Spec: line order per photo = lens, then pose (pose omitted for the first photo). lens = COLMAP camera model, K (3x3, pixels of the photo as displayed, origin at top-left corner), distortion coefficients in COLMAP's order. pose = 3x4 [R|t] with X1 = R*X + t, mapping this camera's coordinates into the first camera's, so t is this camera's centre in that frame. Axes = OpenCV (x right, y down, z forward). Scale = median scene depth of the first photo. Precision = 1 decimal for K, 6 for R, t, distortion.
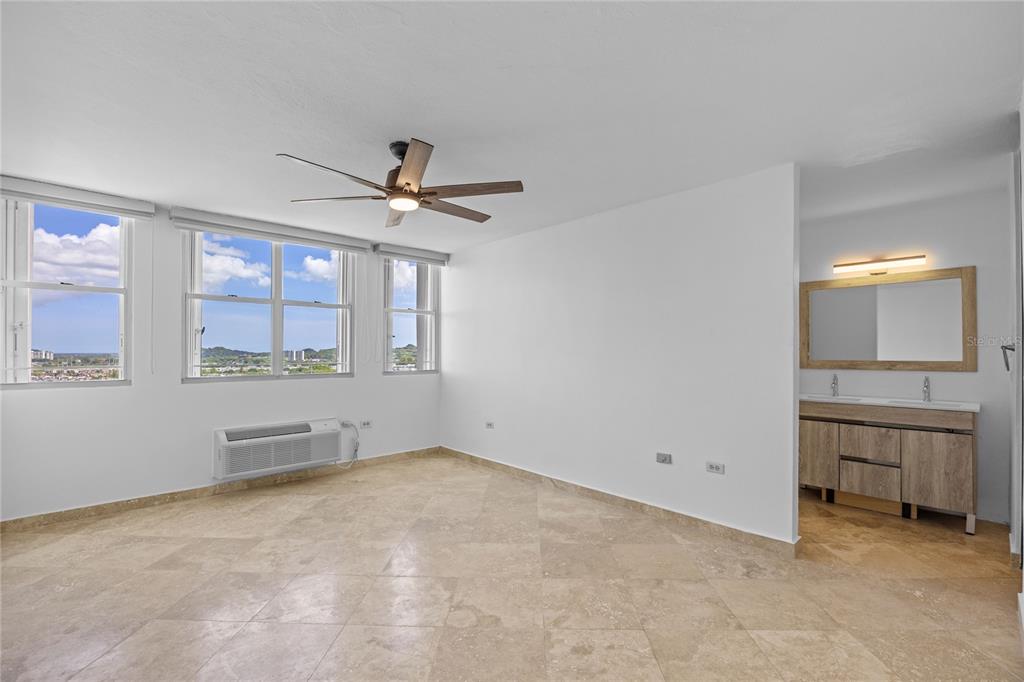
lens RADIAL K [[455.7, 0, 511.0], [0, 455.7, 346.5], [0, 0, 1]] dist [-0.012675, -0.000186]
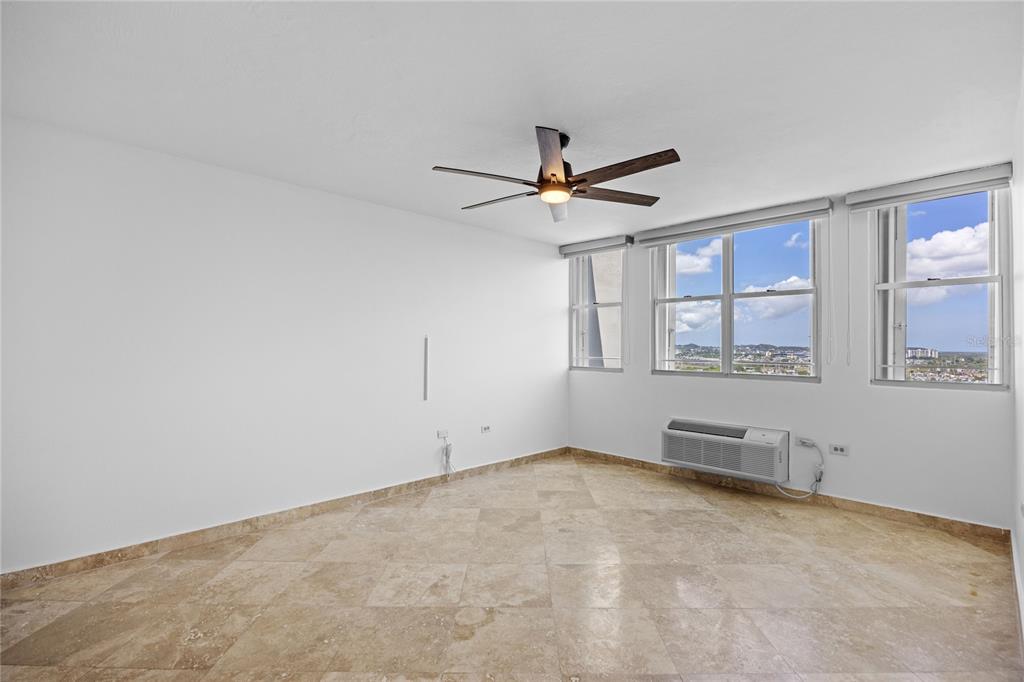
lens RADIAL K [[462.5, 0, 514.4], [0, 462.5, 339.9], [0, 0, 1]] dist [-0.026352, 0.008126]
pose [[0.028339, -0.015787, -0.999474, 0.494146], [0.004226, 0.999868, -0.015673, 0.007379], [0.999589, -0.003780, 0.028402, 0.584160]]
